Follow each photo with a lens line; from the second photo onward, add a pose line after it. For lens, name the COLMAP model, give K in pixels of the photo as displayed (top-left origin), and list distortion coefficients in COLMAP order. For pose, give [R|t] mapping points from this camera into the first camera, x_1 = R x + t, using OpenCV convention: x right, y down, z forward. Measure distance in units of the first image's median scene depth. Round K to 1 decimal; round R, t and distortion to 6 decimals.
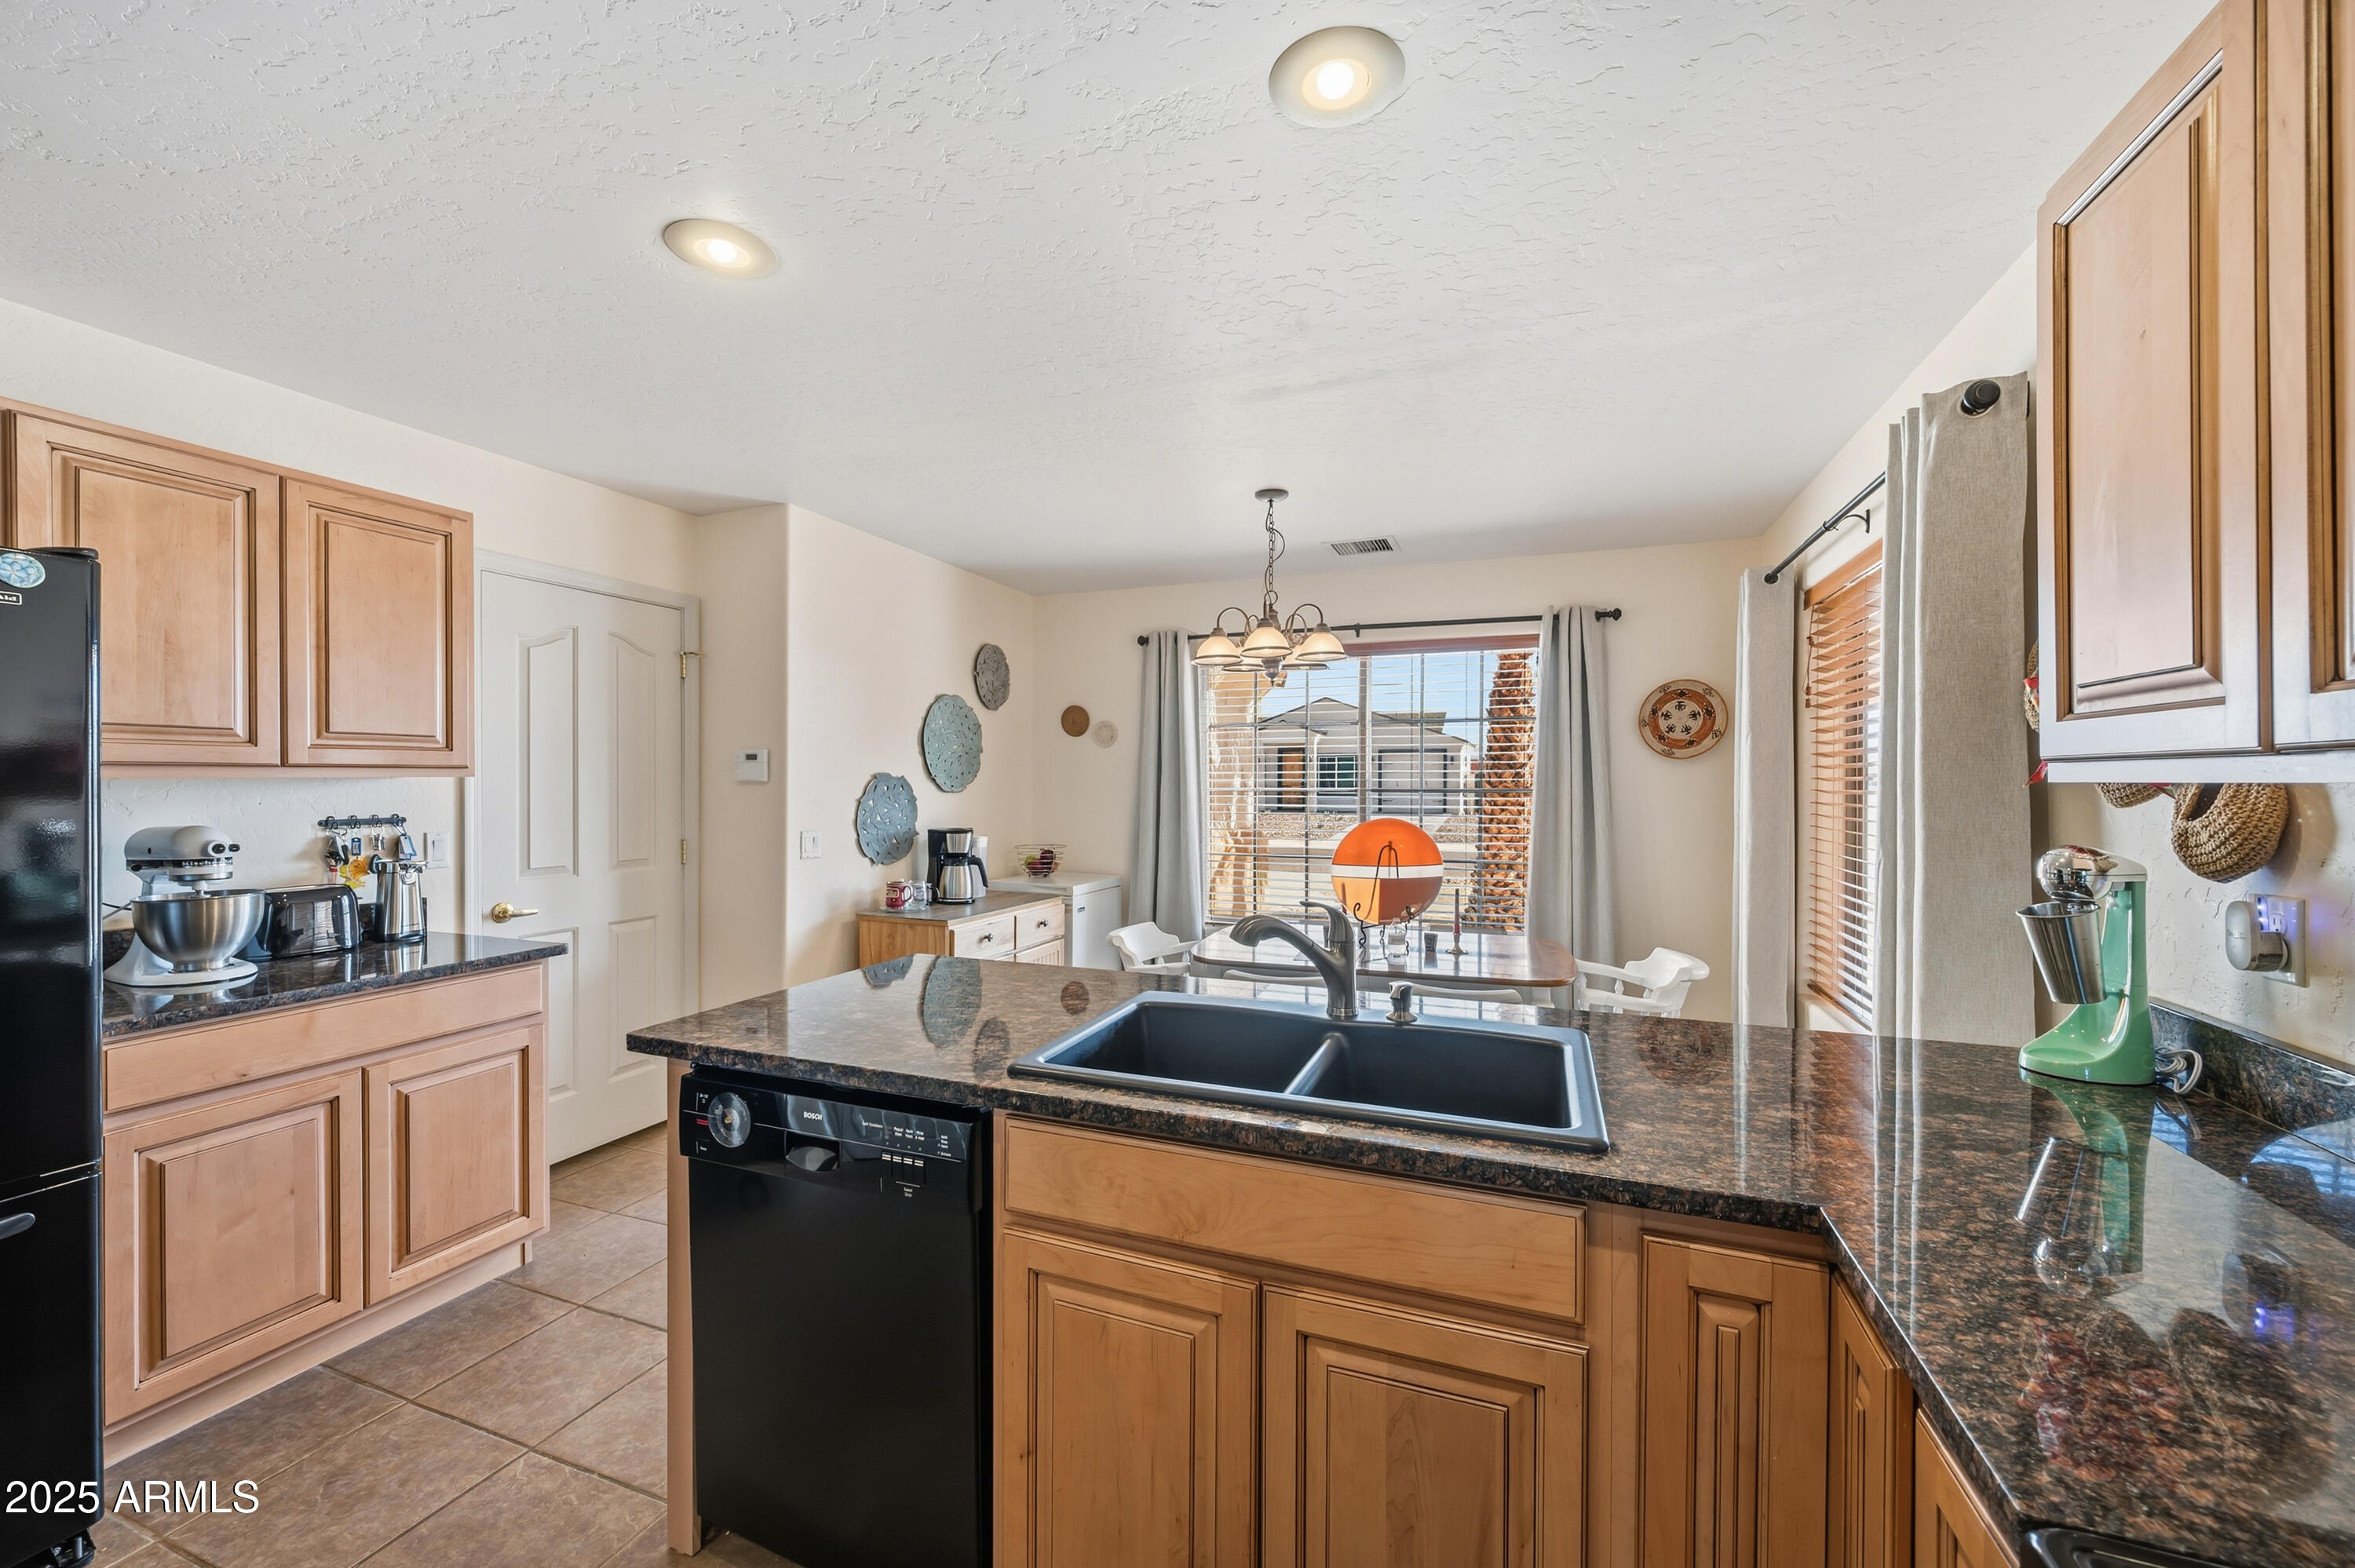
lens RADIAL K [[927.8, 0, 1177.5], [0, 927.8, 784.0], [0, 0, 1]] dist [0.000110, 0.000126]
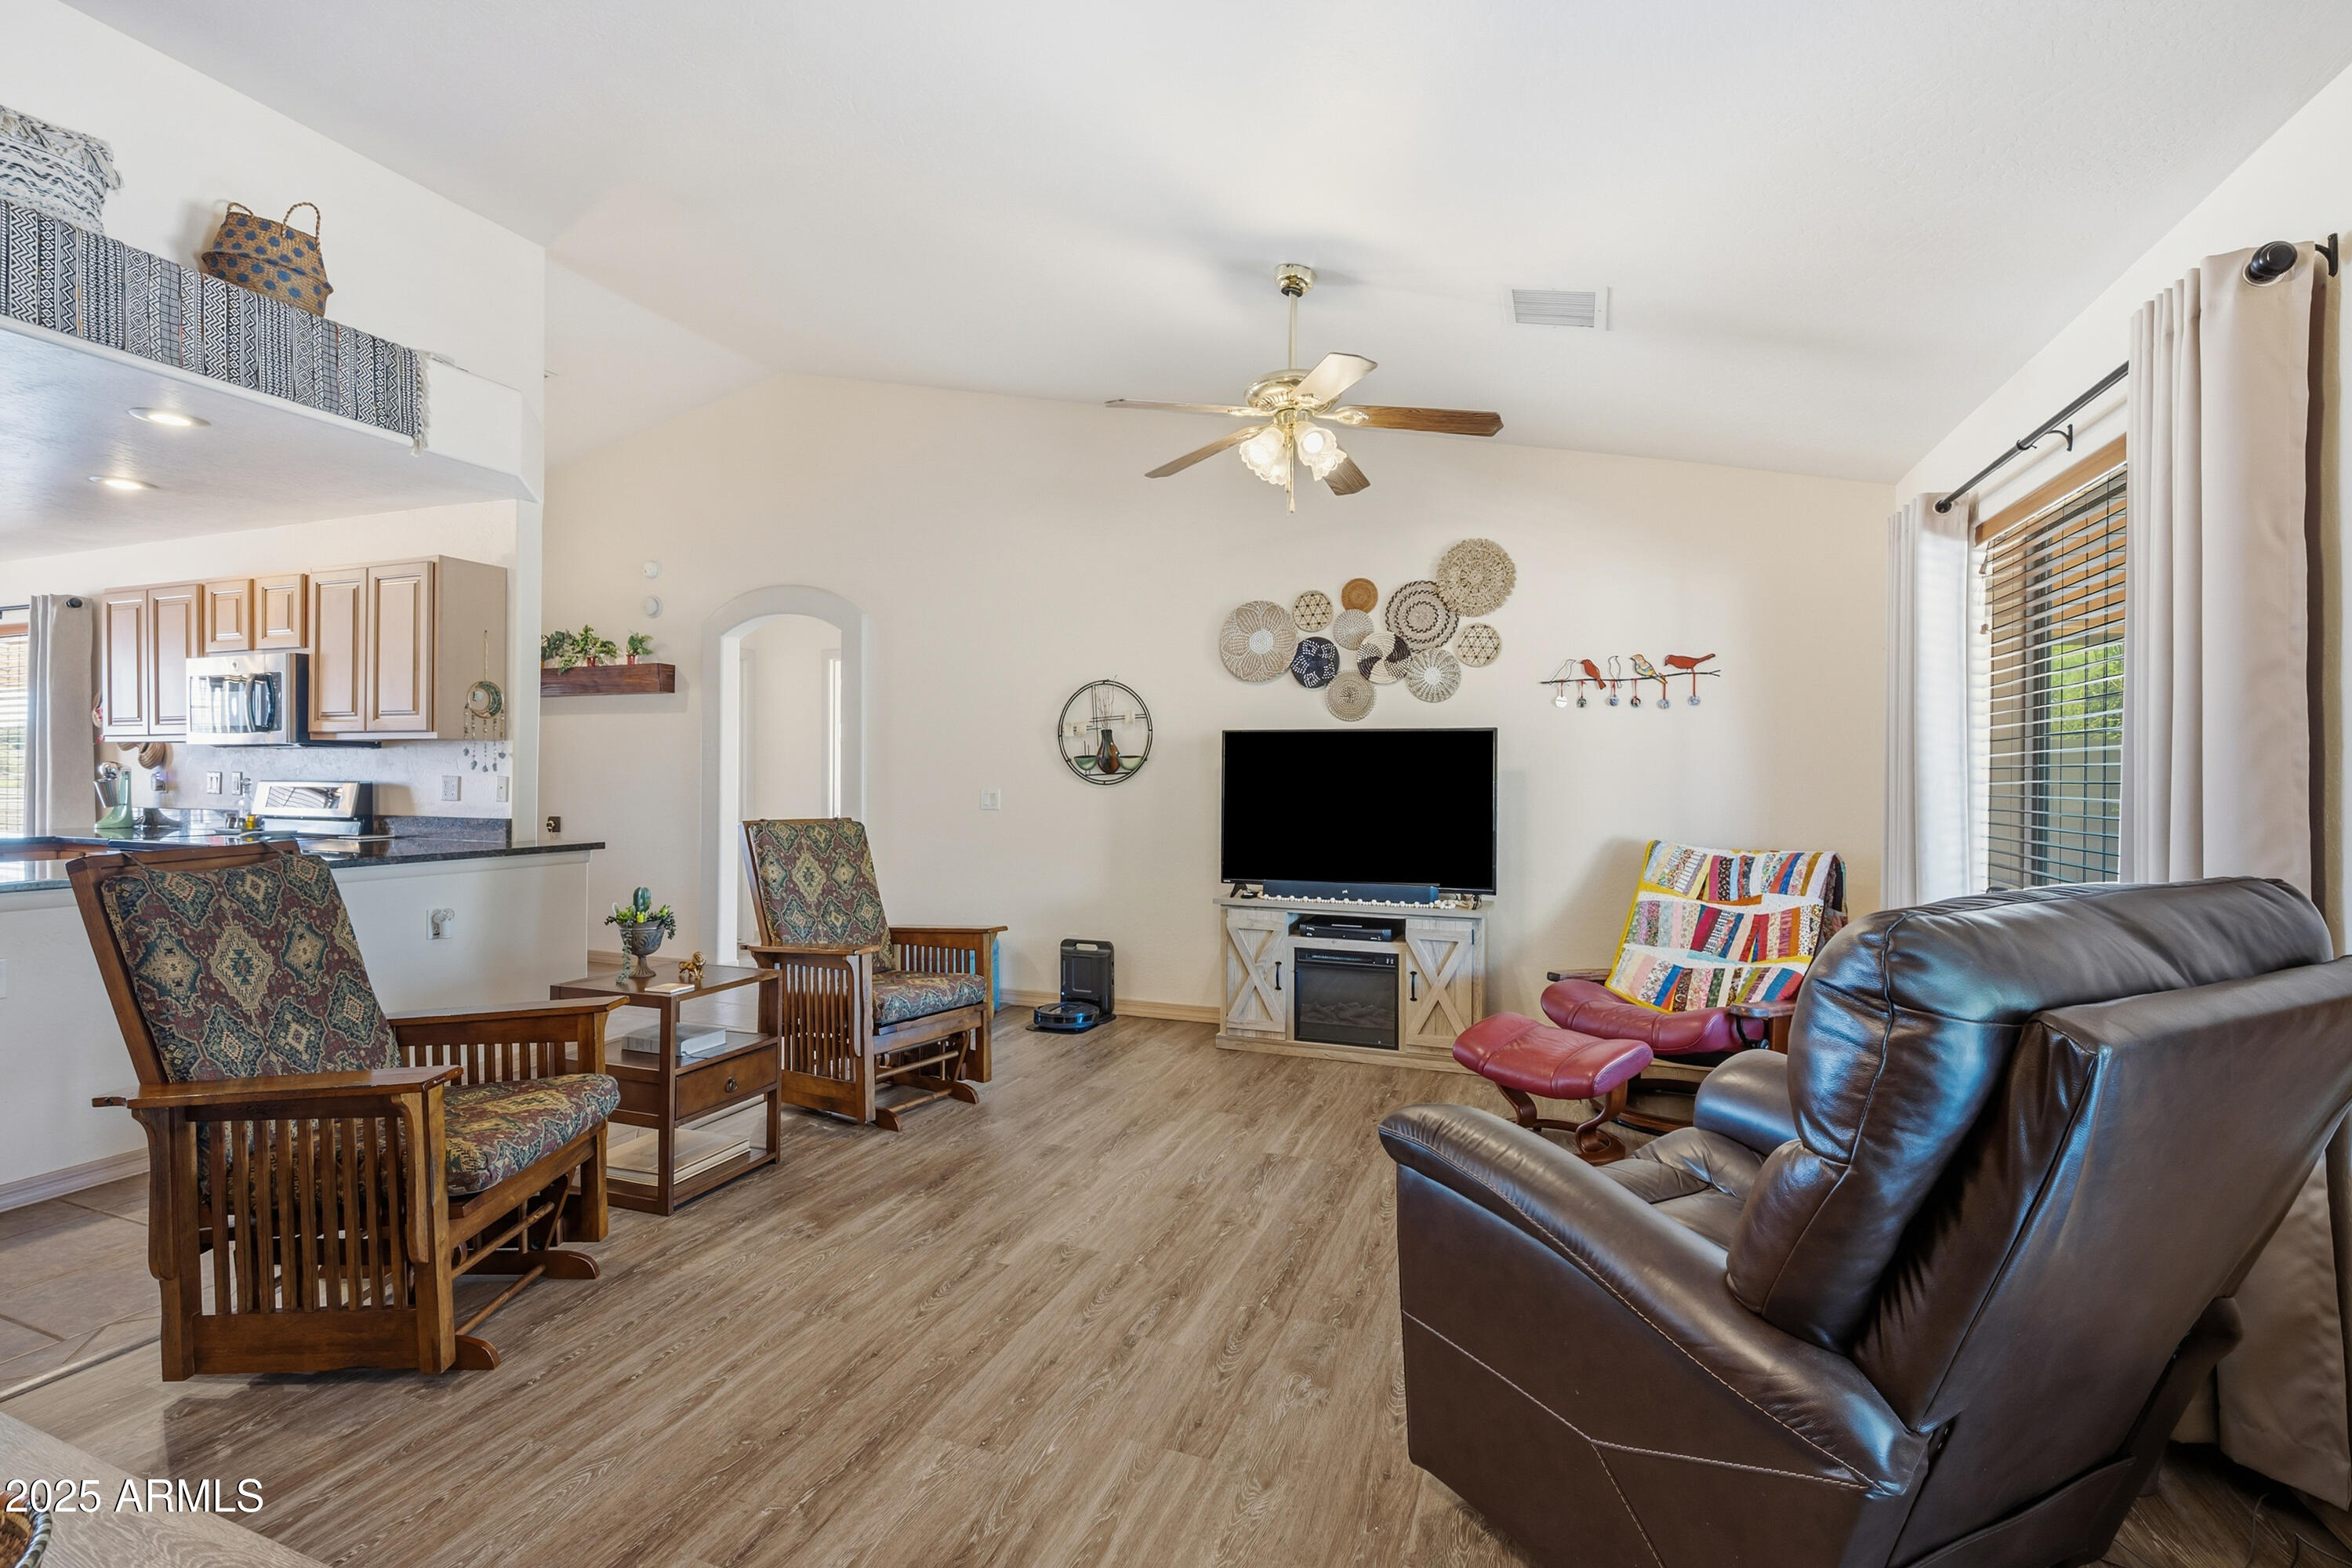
lens RADIAL K [[1055.8, 0, 1170.0], [0, 1055.8, 778.7], [0, 0, 1]] dist [0.000234, 0.000778]
pose [[0.006474, -0.001210, 0.999978, -1.525327], [-0.005092, 0.999986, 0.001243, 0.055500], [-0.999966, -0.005100, 0.006468, -1.538744]]
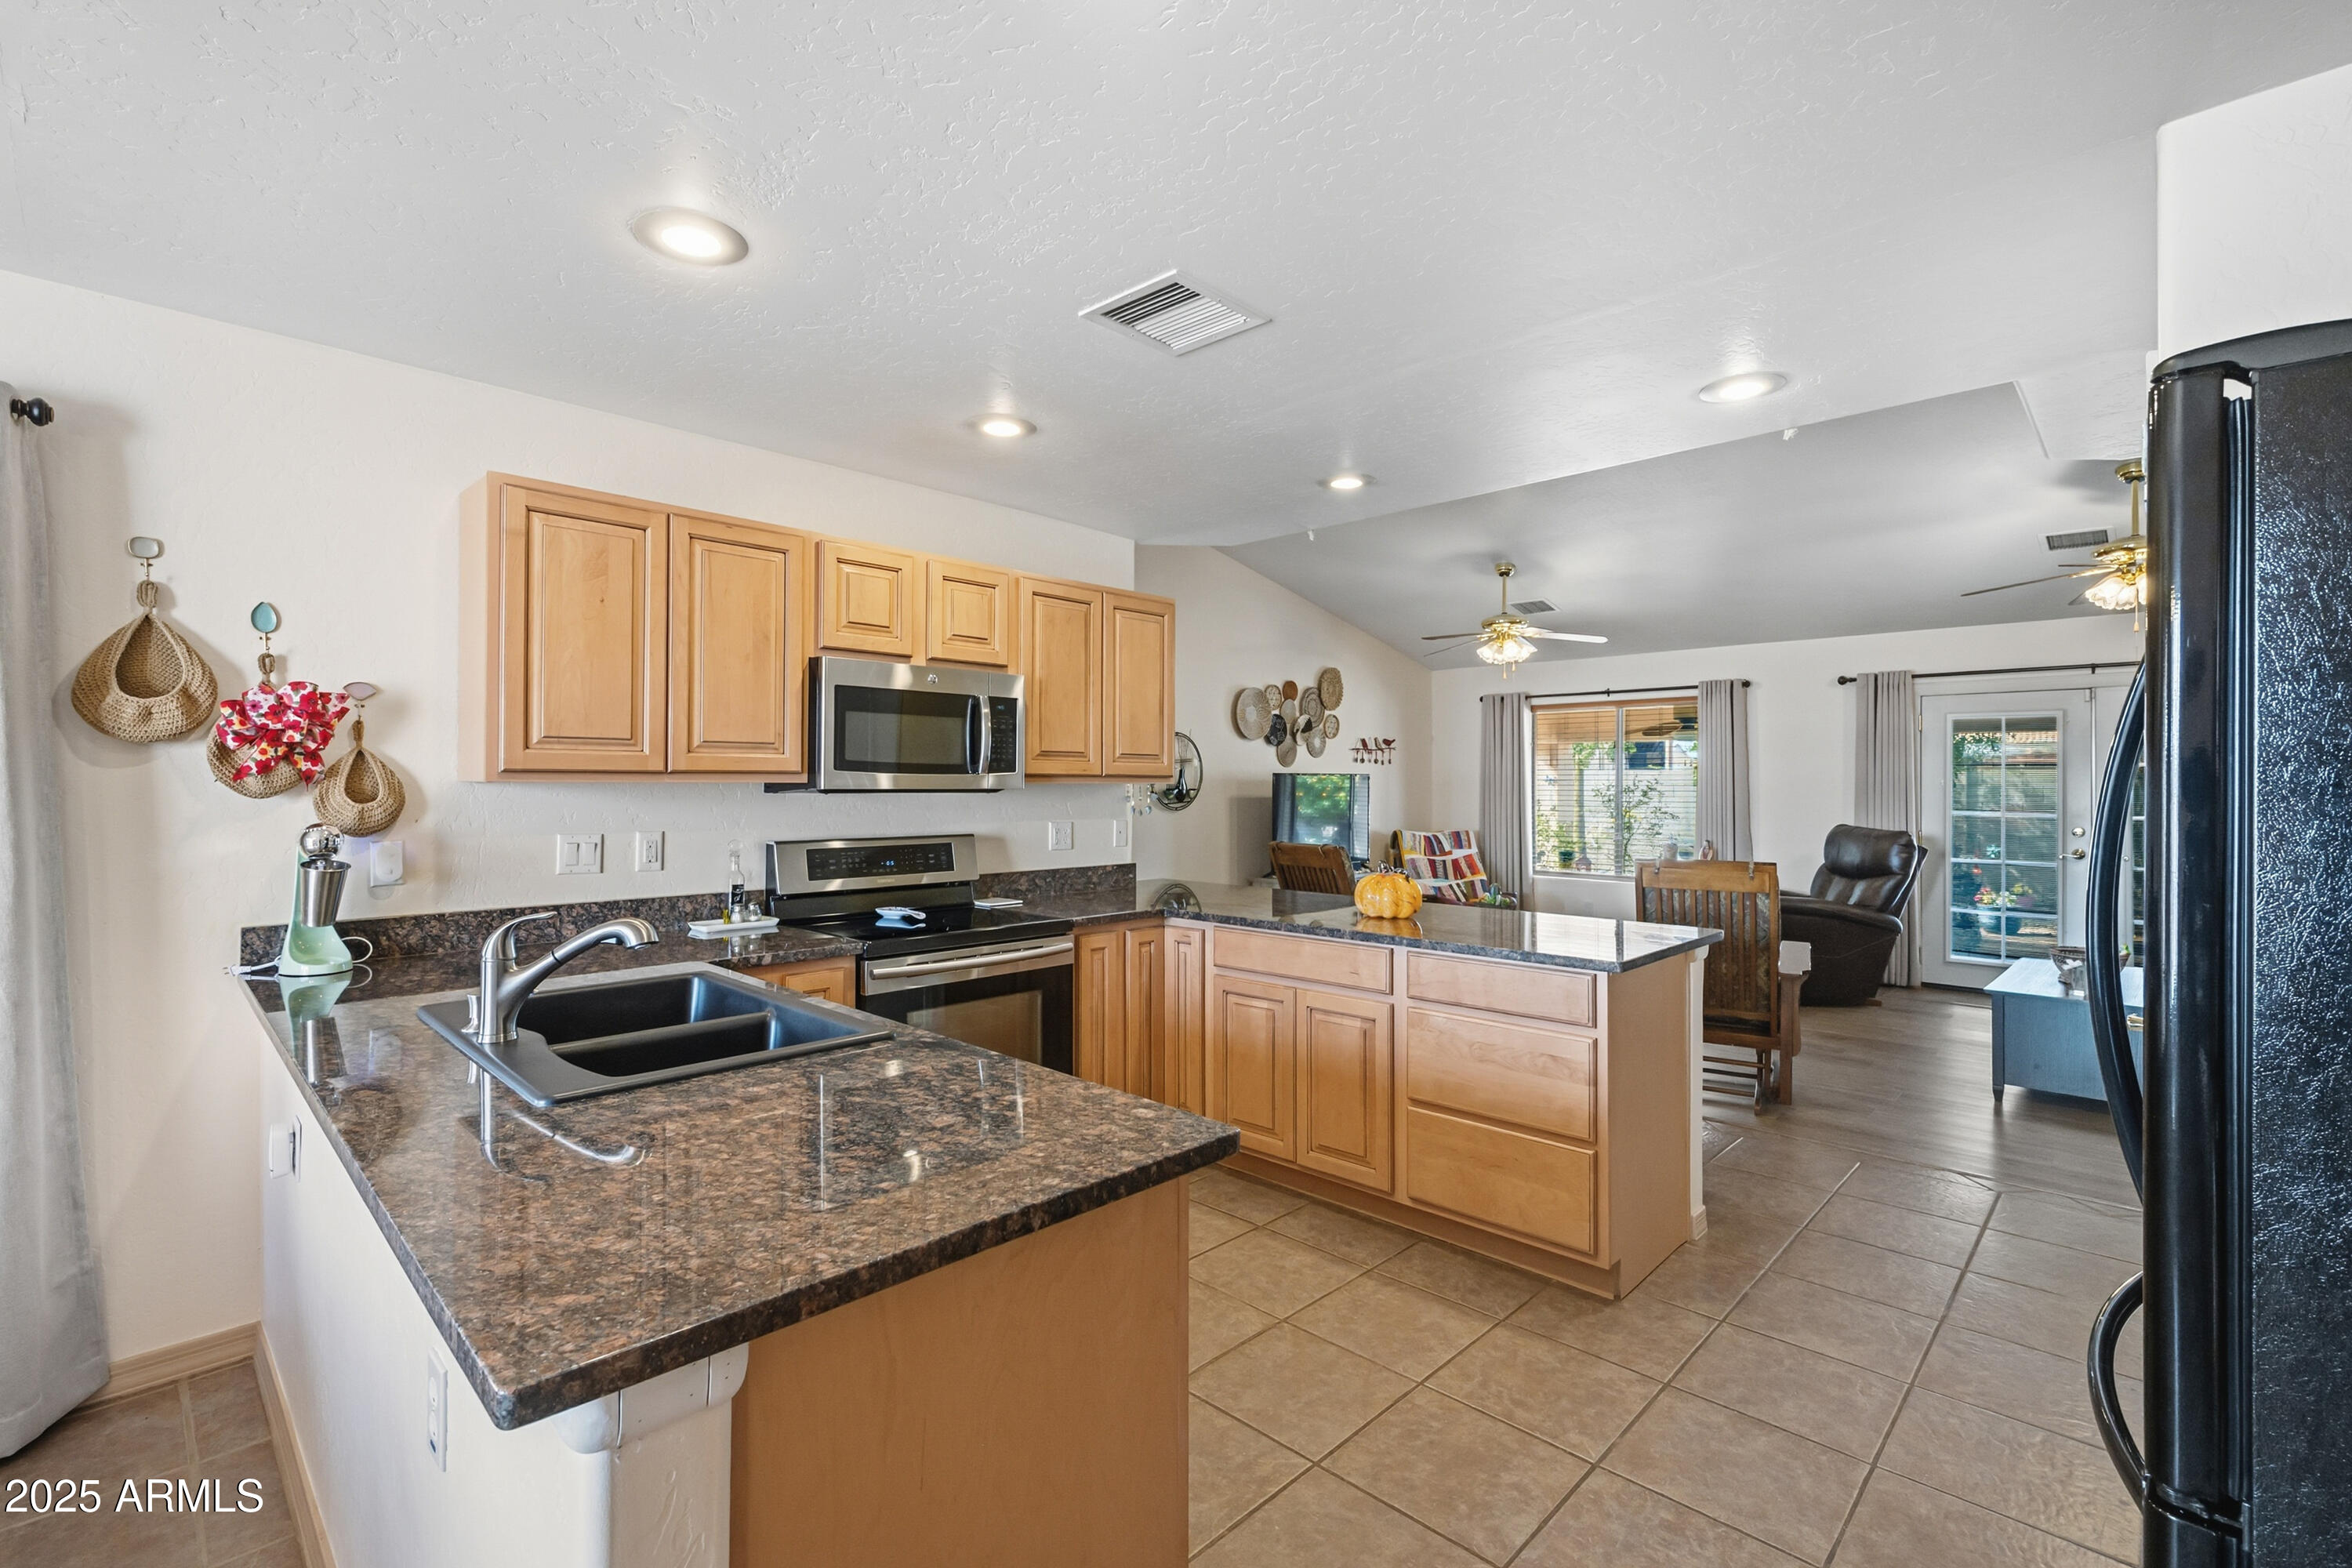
lens RADIAL K [[1027.1, 0, 1161.9], [0, 1027.1, 788.5], [0, 0, 1]] dist [-0.000757, -0.000216]
pose [[-0.913258, -0.001458, 0.407378, -0.521976], [0.000458, 0.999989, 0.004605, 0.001482], [-0.407380, 0.004392, -0.913248, 1.043131]]
